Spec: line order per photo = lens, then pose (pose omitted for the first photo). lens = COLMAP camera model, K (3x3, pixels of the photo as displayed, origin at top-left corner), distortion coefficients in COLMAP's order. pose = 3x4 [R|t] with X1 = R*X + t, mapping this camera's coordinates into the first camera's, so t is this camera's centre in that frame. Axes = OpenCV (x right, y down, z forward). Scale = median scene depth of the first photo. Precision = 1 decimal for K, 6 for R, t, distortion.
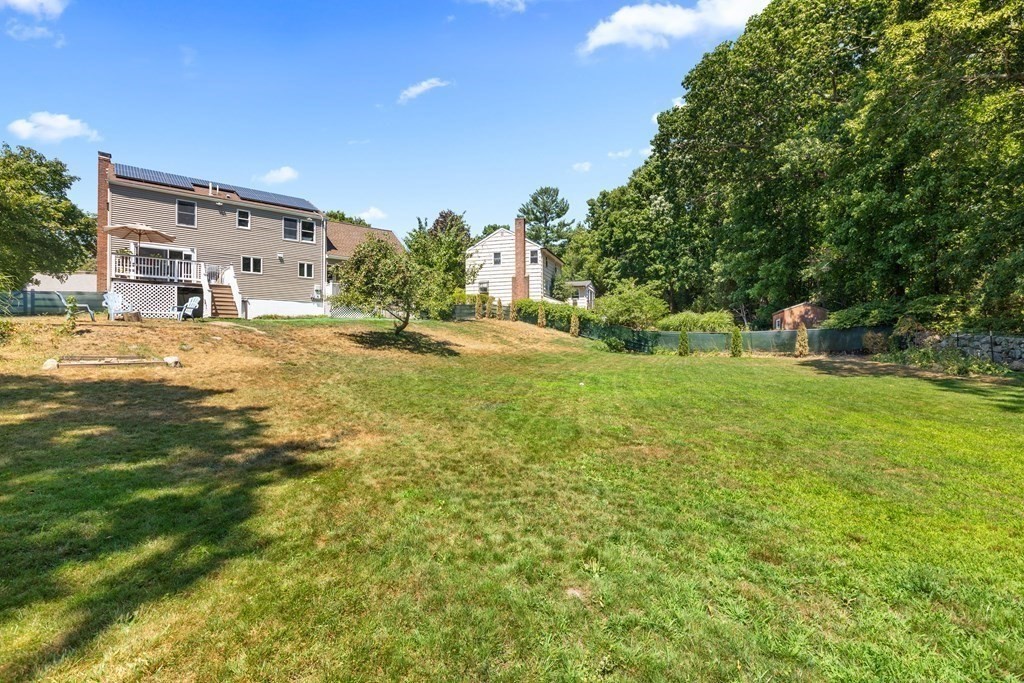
lens RADIAL K [[463.2, 0, 512.2], [0, 463.2, 339.7], [0, 0, 1]] dist [-0.002288, -0.000516]
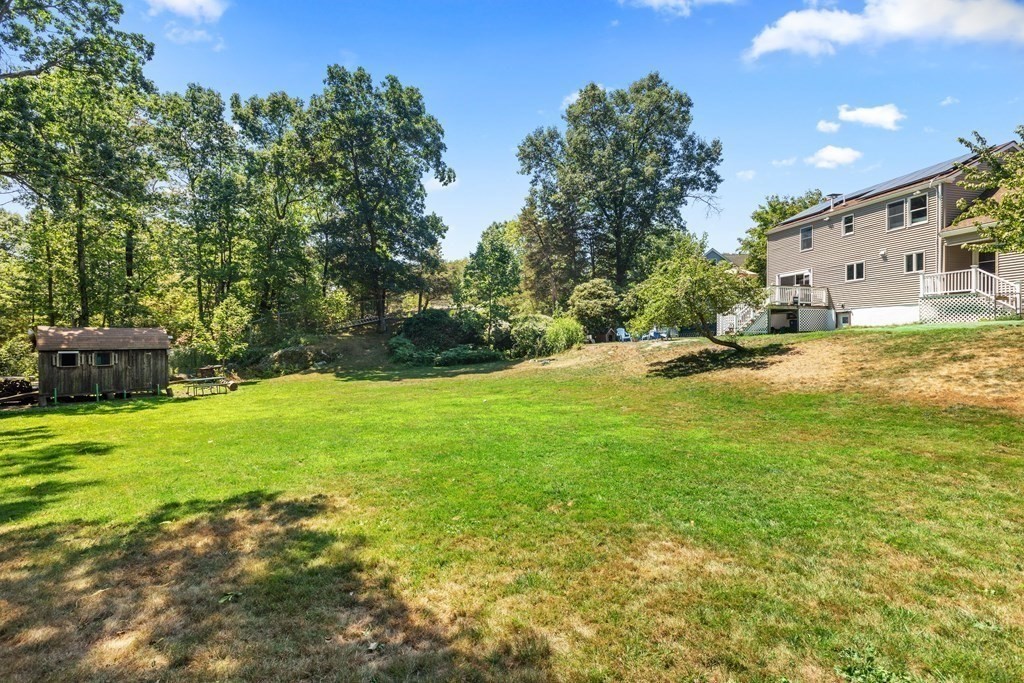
lens RADIAL K [[463.2, 0, 512.1], [0, 463.2, 343.0], [0, 0, 1]] dist [-0.002288, -0.000516]
pose [[-0.452416, -0.005047, -0.891793, 0.531717], [-0.002638, 0.999987, -0.004321, -0.014388], [0.891803, 0.000397, -0.452423, 0.770700]]
